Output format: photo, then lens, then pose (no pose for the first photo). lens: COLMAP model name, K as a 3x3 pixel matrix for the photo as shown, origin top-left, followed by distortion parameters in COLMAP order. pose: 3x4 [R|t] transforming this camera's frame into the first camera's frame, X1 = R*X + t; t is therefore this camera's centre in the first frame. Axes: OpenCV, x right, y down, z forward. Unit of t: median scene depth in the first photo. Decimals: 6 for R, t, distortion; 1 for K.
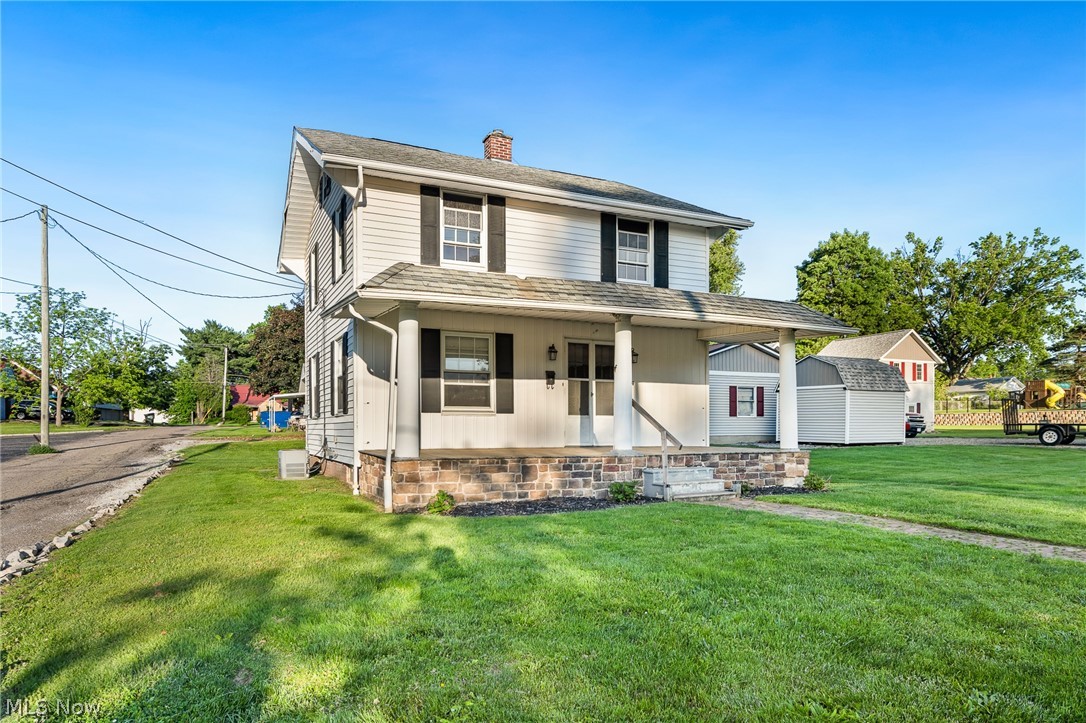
lens RADIAL K [[693.4, 0, 547.3], [0, 693.4, 420.5], [0, 0, 1]] dist [0.003140, 0.002587]
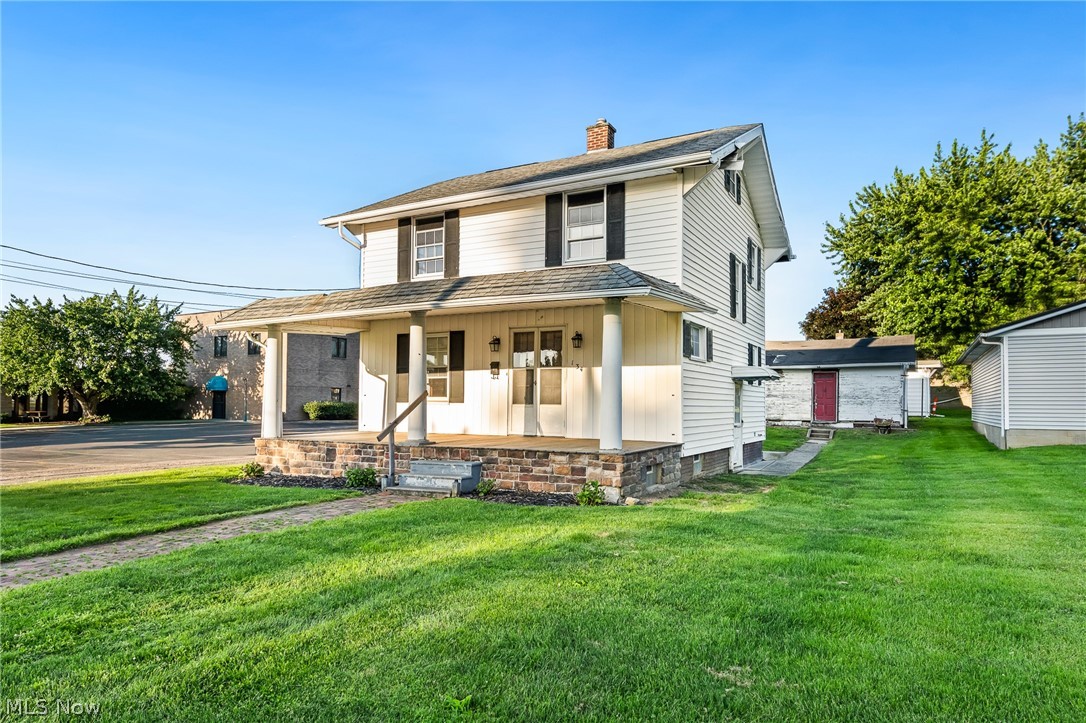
lens RADIAL K [[693.4, 0, 538.8], [0, 693.4, 371.5], [0, 0, 1]] dist [0.003140, 0.002587]
pose [[0.575678, -0.033552, -0.816988, 0.927001], [0.002069, 0.999214, -0.039577, -0.016078], [0.817674, 0.021093, 0.575295, 0.472709]]
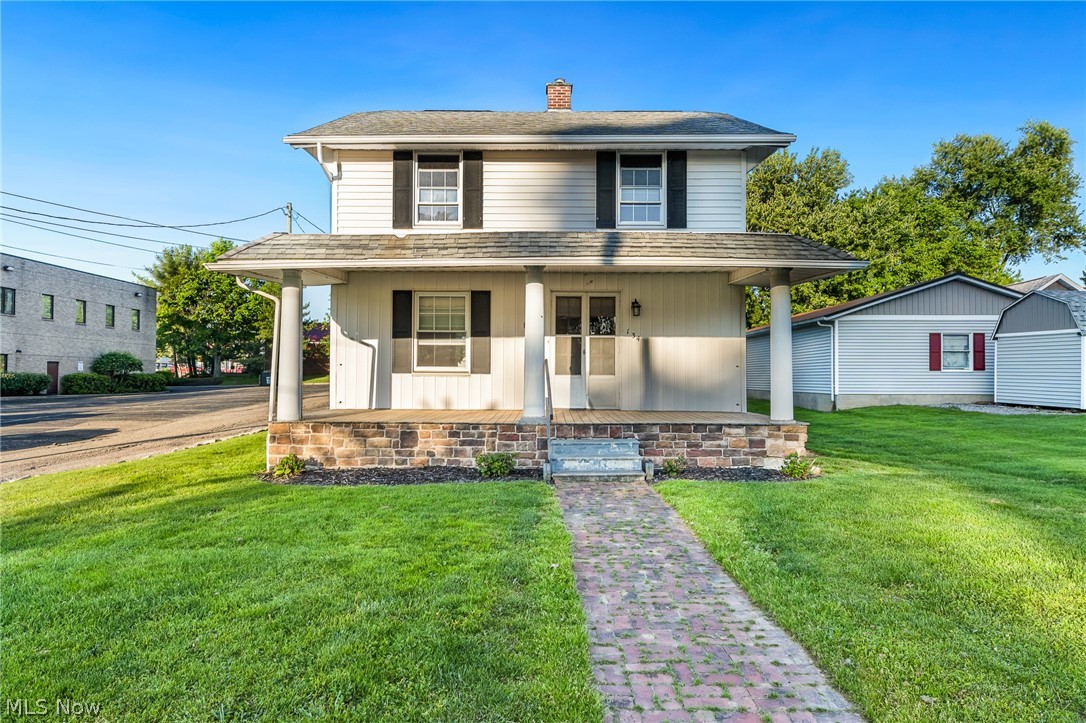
lens RADIAL K [[676.3, 0, 541.9], [0, 676.3, 356.3], [0, 0, 1]] dist [0.000616, -0.000535]
pose [[0.897499, -0.007799, -0.440947, 0.434165], [-0.000496, 0.999825, -0.018694, -0.016407], [0.441016, 0.016996, 0.897338, 0.192434]]
